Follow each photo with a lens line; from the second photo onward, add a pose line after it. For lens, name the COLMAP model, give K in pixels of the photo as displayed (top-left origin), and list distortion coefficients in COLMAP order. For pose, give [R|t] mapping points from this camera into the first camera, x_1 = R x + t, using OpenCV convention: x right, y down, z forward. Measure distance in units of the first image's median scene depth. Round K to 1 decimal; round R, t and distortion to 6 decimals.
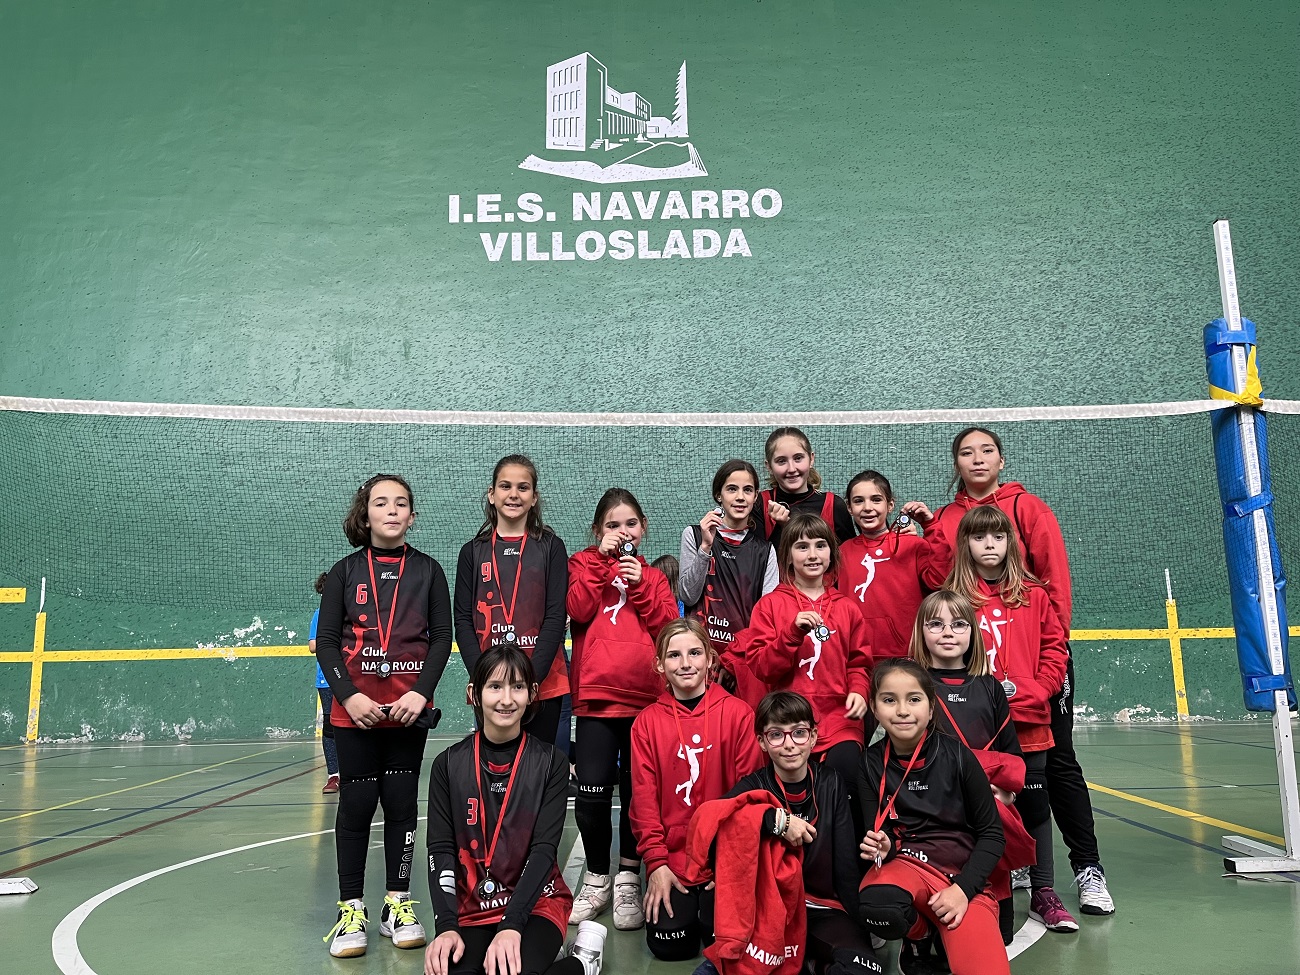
lens RADIAL K [[996.8, 0, 647.6], [0, 996.8, 482.3], [0, 0, 1]] dist [0.062433, -0.070307]
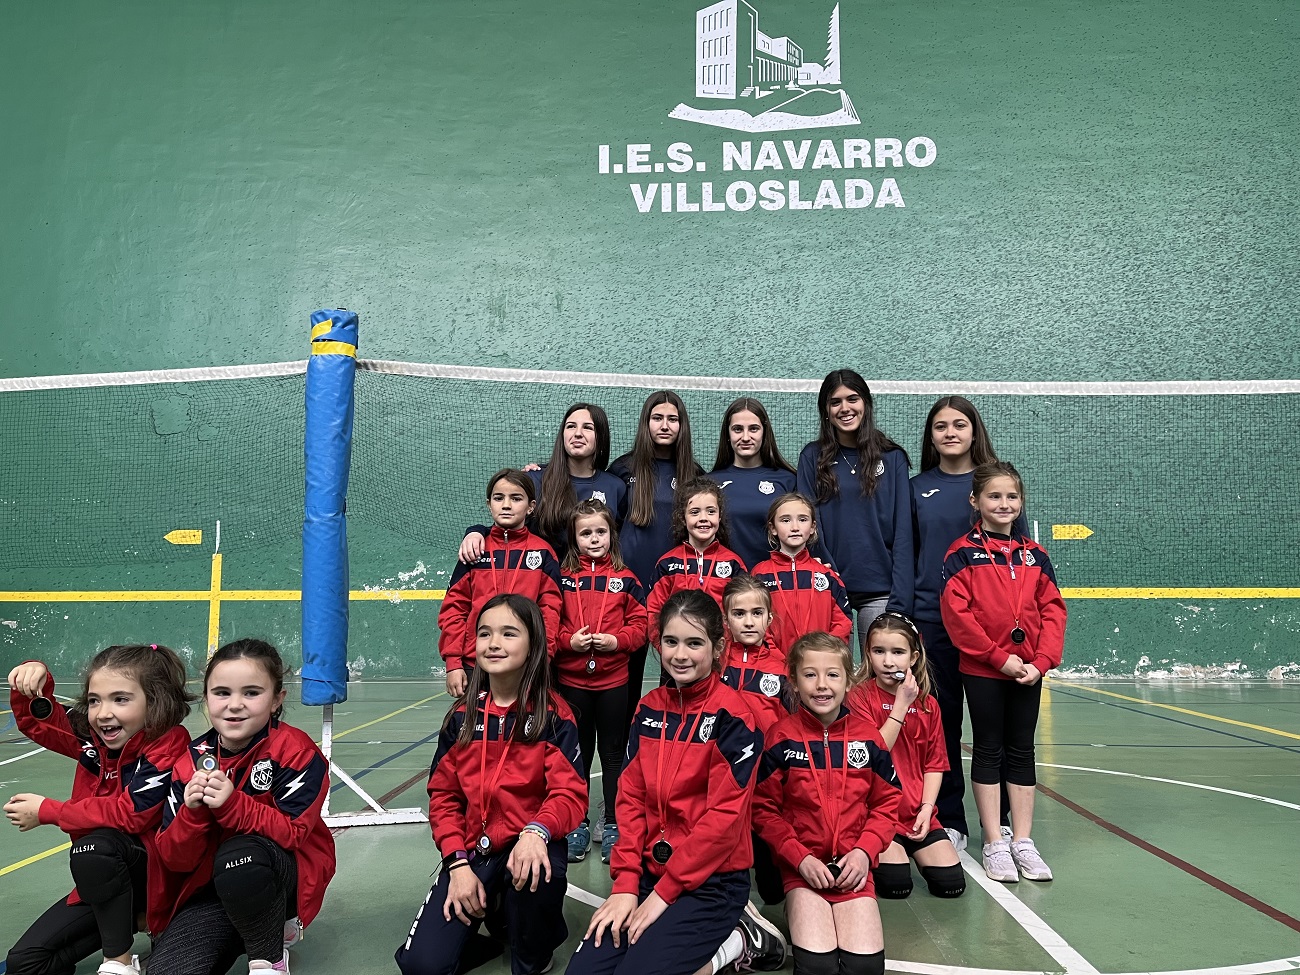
lens RADIAL K [[996.8, 0, 642.7], [0, 996.8, 488.4], [0, 0, 1]] dist [0.062433, -0.070307]
pose [[0.999000, 0.012591, -0.042903, -0.108648], [-0.009962, 0.998091, 0.060959, -0.006430], [0.043589, -0.060471, 0.997218, -0.015906]]
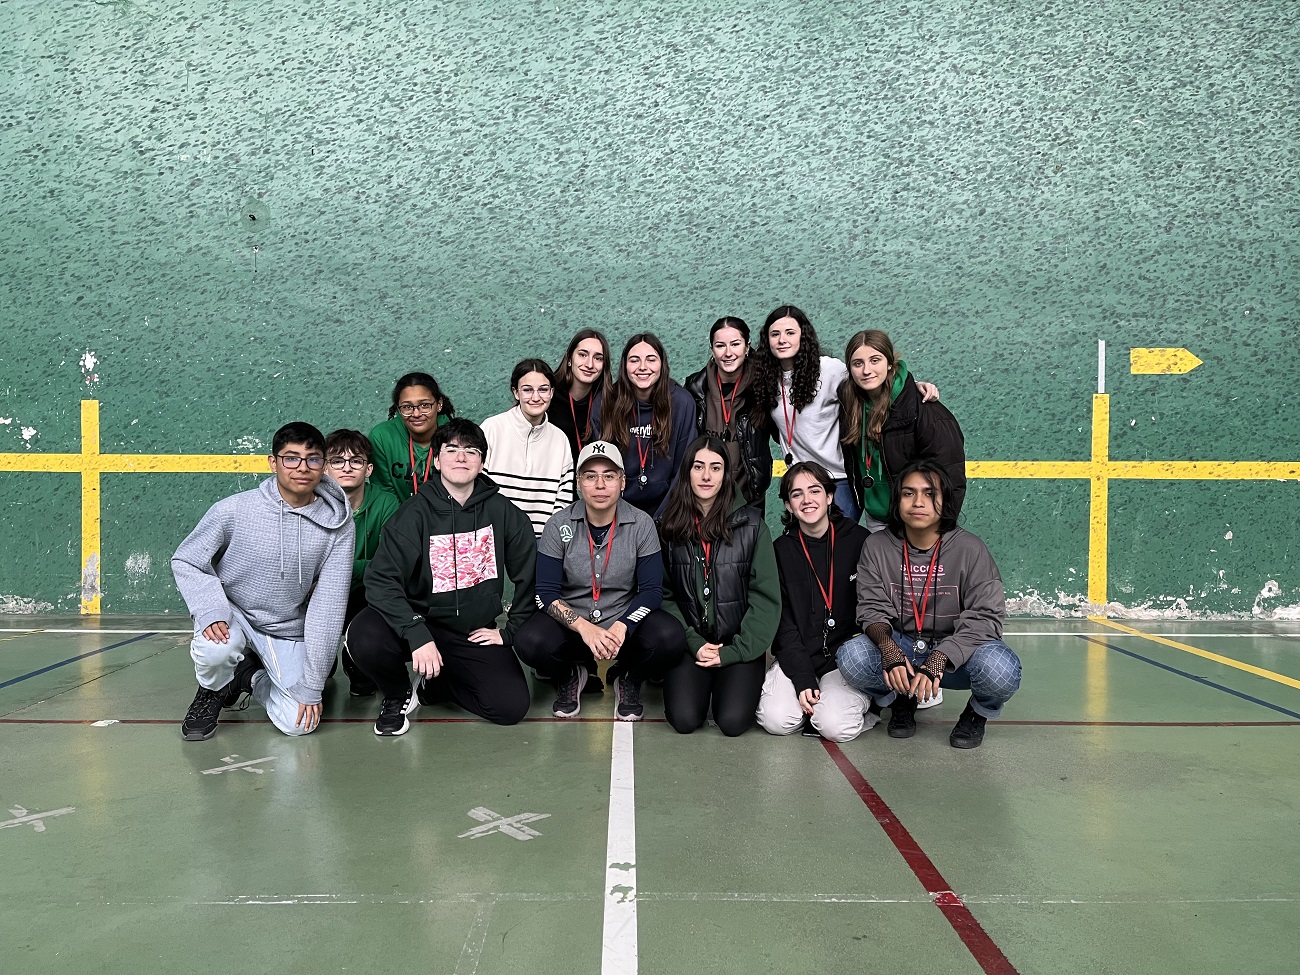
lens RADIAL K [[996.8, 0, 643.2], [0, 996.8, 494.6], [0, 0, 1]] dist [0.062433, -0.070307]
pose [[0.999458, 0.026981, 0.018884, -0.025276], [-0.030125, 0.980689, 0.193238, 0.063443], [-0.013305, -0.193702, 0.980970, 0.417745]]
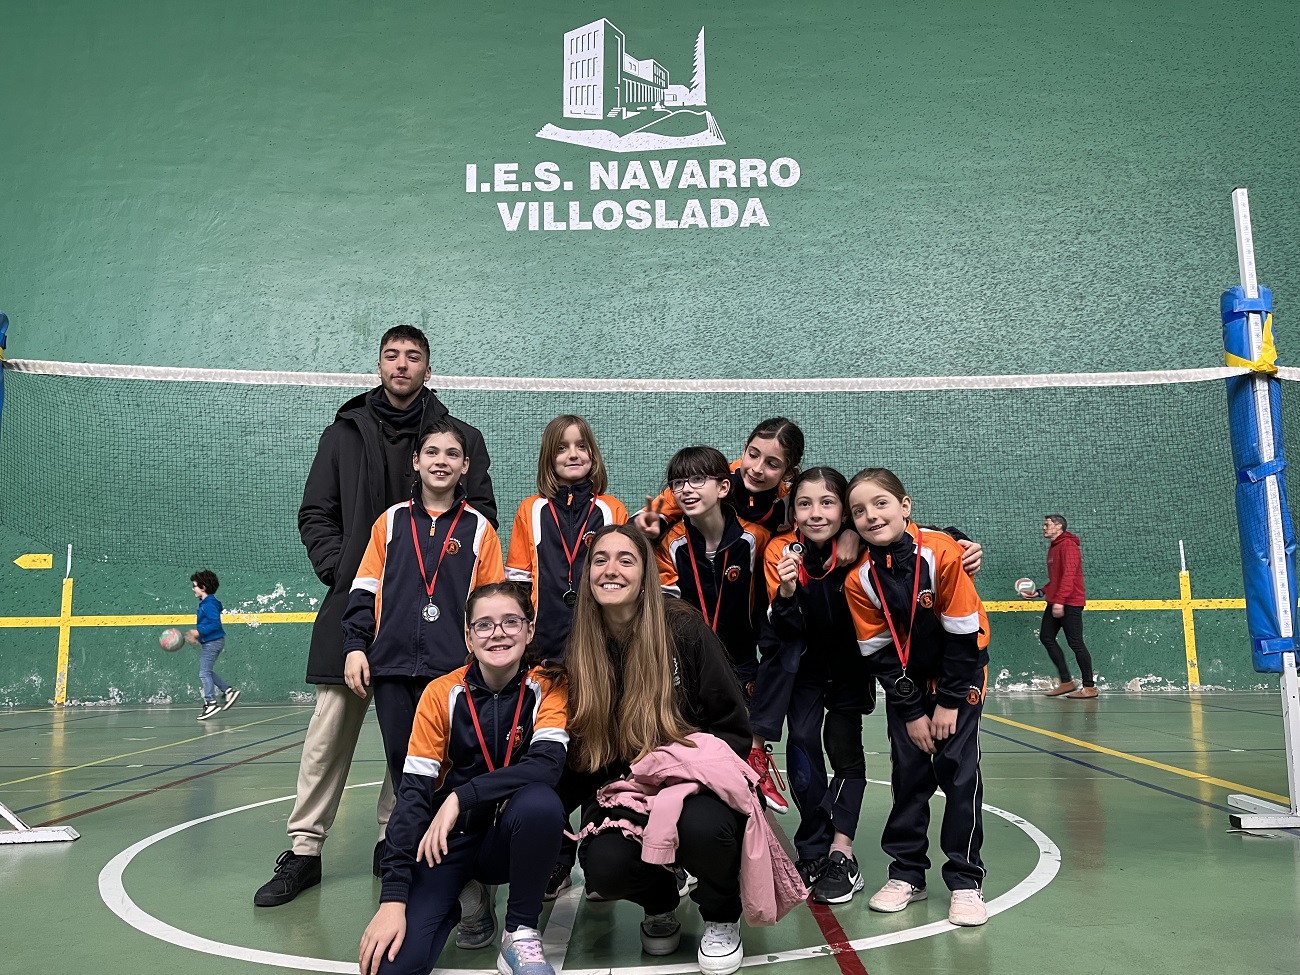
lens RADIAL K [[996.8, 0, 651.0], [0, 996.8, 488.3], [0, 0, 1]] dist [0.062433, -0.070307]
pose [[0.999939, 0.003551, -0.010420, -0.002548], [-0.003208, 0.999456, 0.032826, 0.002870], [0.010531, -0.032790, 0.999407, -0.007243]]
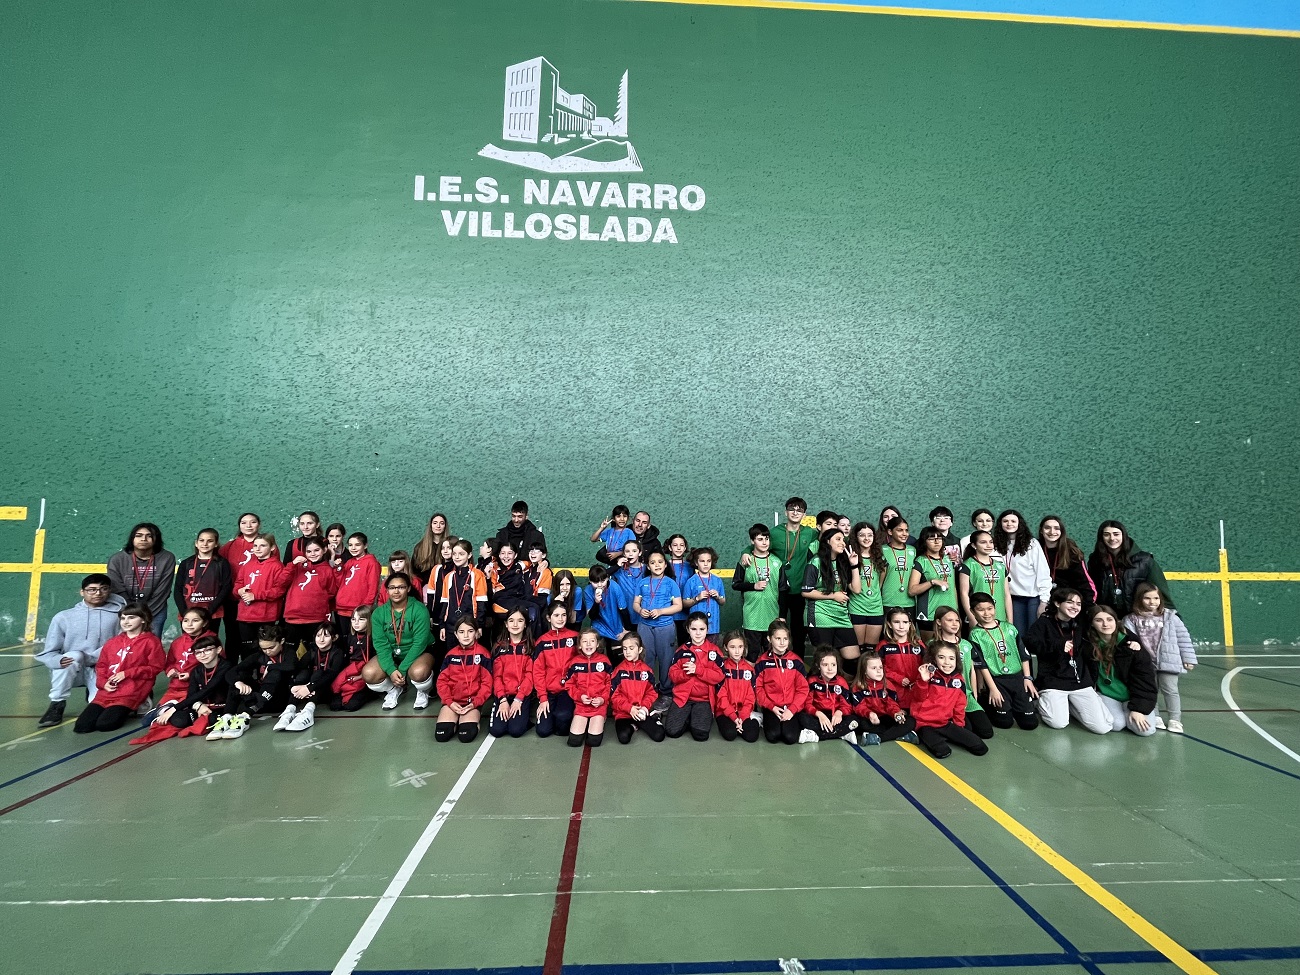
lens RADIAL K [[530.0, 0, 644.0], [0, 530.0, 490.8], [0, 0, 1]] dist [-0.006130, 0.001541]
pose [[0.998472, 0.033618, 0.043847, 0.047960], [-0.037522, 0.995098, 0.091494, 0.005763], [-0.040557, -0.092999, 0.994840, 0.364559]]
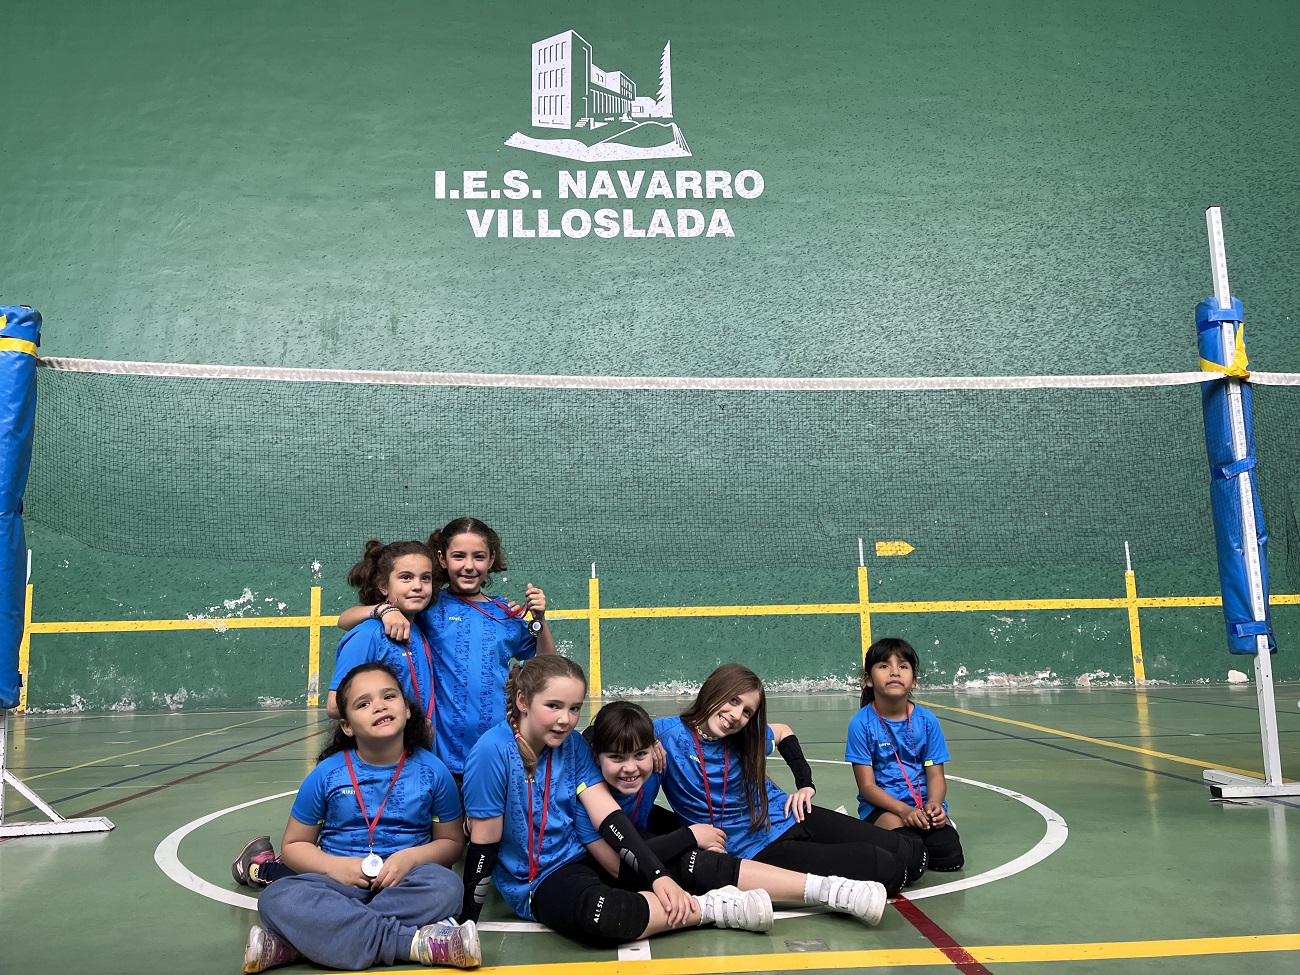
lens RADIAL K [[996.8, 0, 645.2], [0, 996.8, 491.7], [0, 0, 1]] dist [0.062433, -0.070307]
pose [[0.998986, 0.002830, 0.044932, -0.032369], [-0.004056, 0.999621, 0.027229, 0.007033], [-0.044838, -0.027384, 0.998619, -0.023433]]
